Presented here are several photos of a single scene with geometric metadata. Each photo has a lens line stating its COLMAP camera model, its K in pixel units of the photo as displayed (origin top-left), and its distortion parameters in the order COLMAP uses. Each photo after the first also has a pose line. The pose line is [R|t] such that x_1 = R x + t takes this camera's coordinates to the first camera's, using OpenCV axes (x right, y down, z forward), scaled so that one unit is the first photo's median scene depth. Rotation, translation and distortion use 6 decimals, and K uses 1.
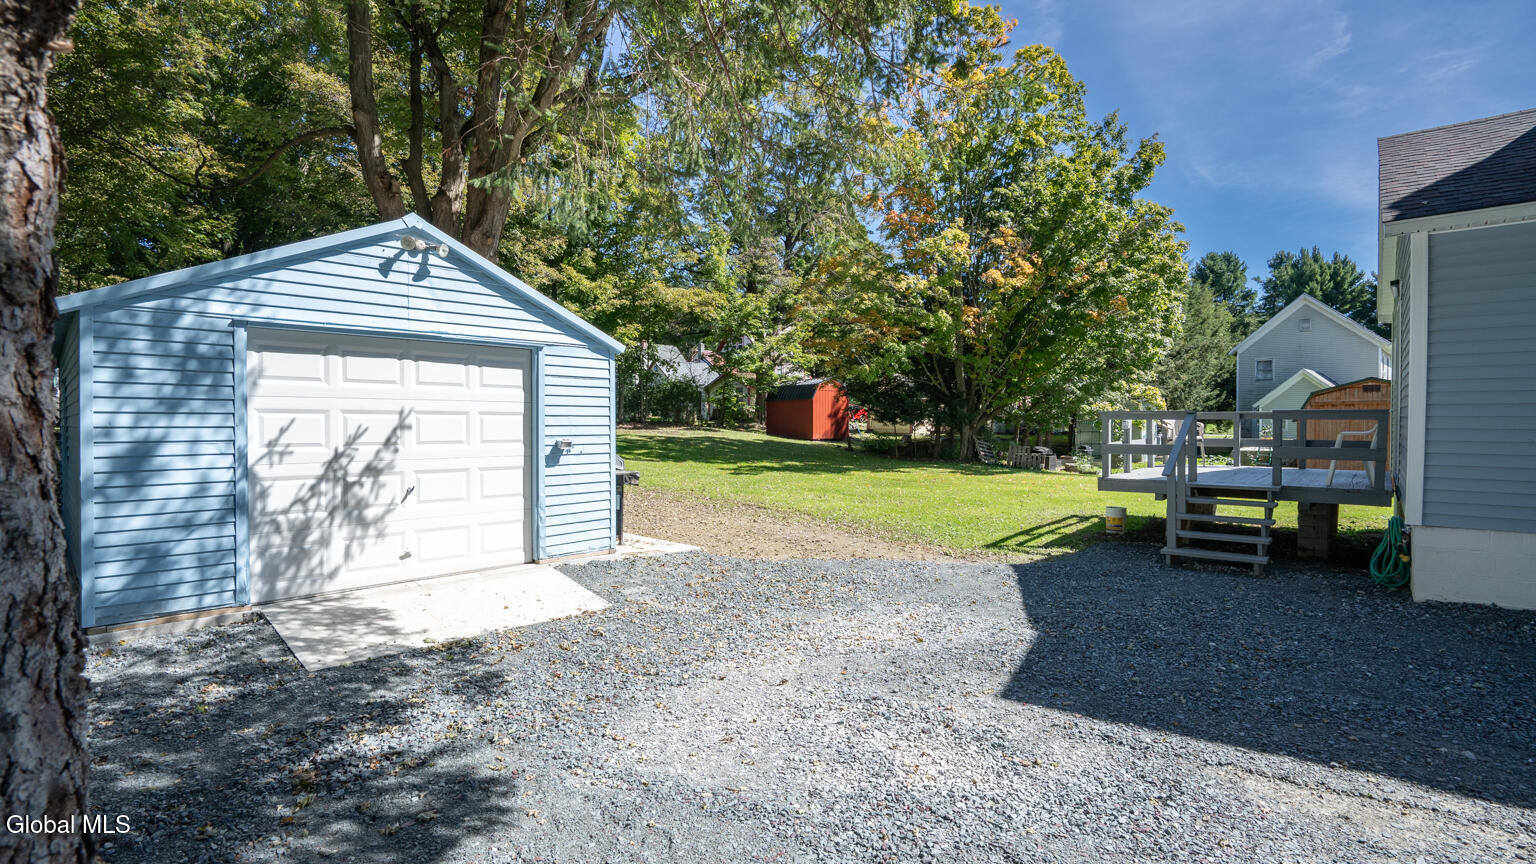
lens RADIAL K [[706.0, 0, 758.6], [0, 706.0, 435.0], [0, 0, 1]] dist [-0.059578, 0.022354]
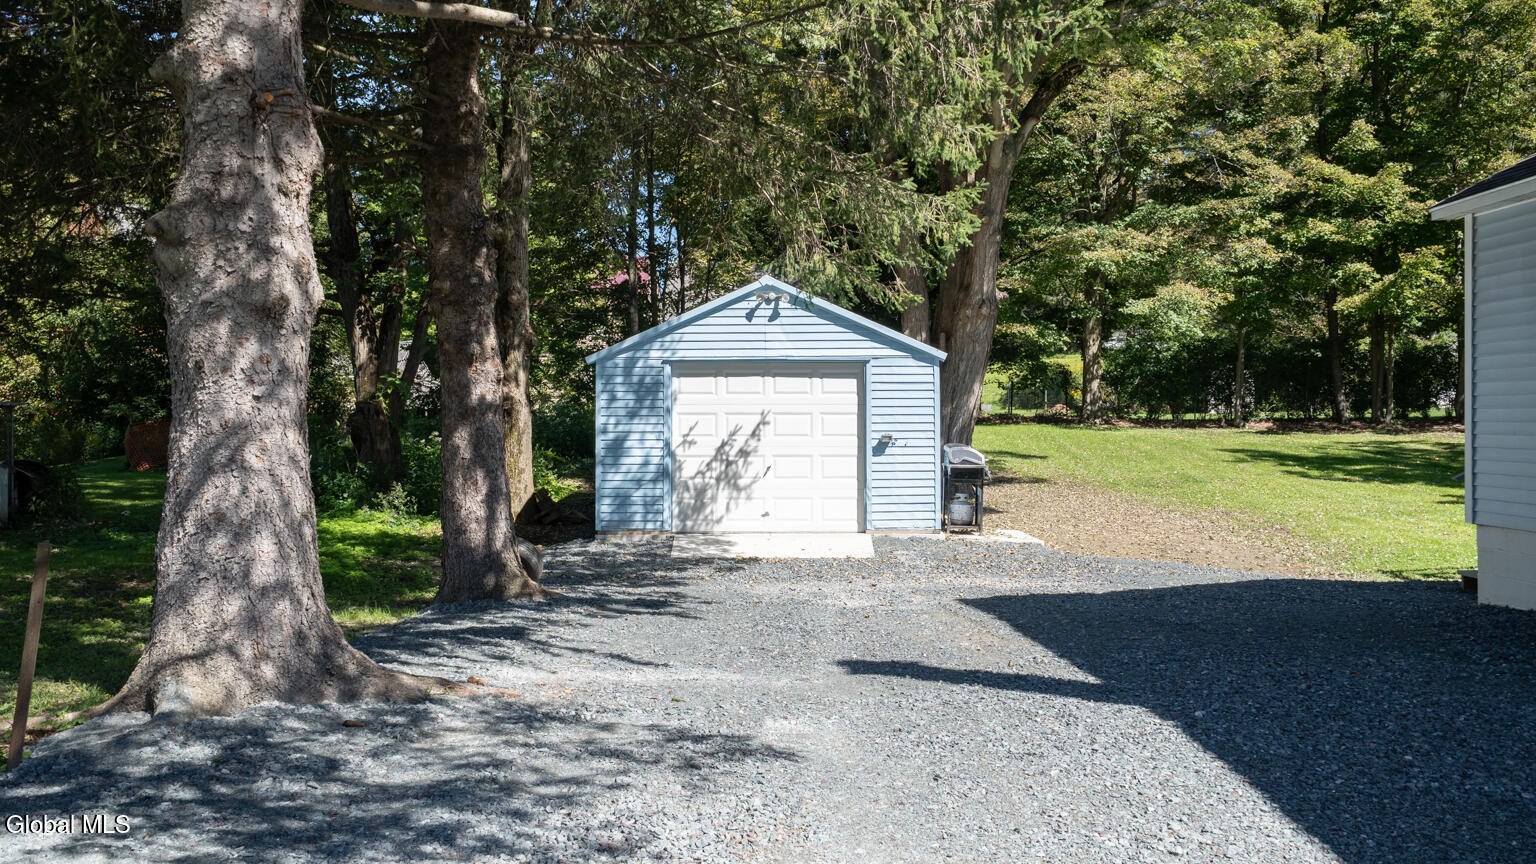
lens RADIAL K [[1400.0, 0, 768.0], [0, 1400.0, 432.0], [0, 0, 1]] dist [0.002485, -0.001105]
pose [[0.688537, 0.002483, -0.725197, 1.631432], [-0.007923, 0.999960, -0.004099, 0.017391], [0.725158, 0.008568, 0.688529, -1.006697]]
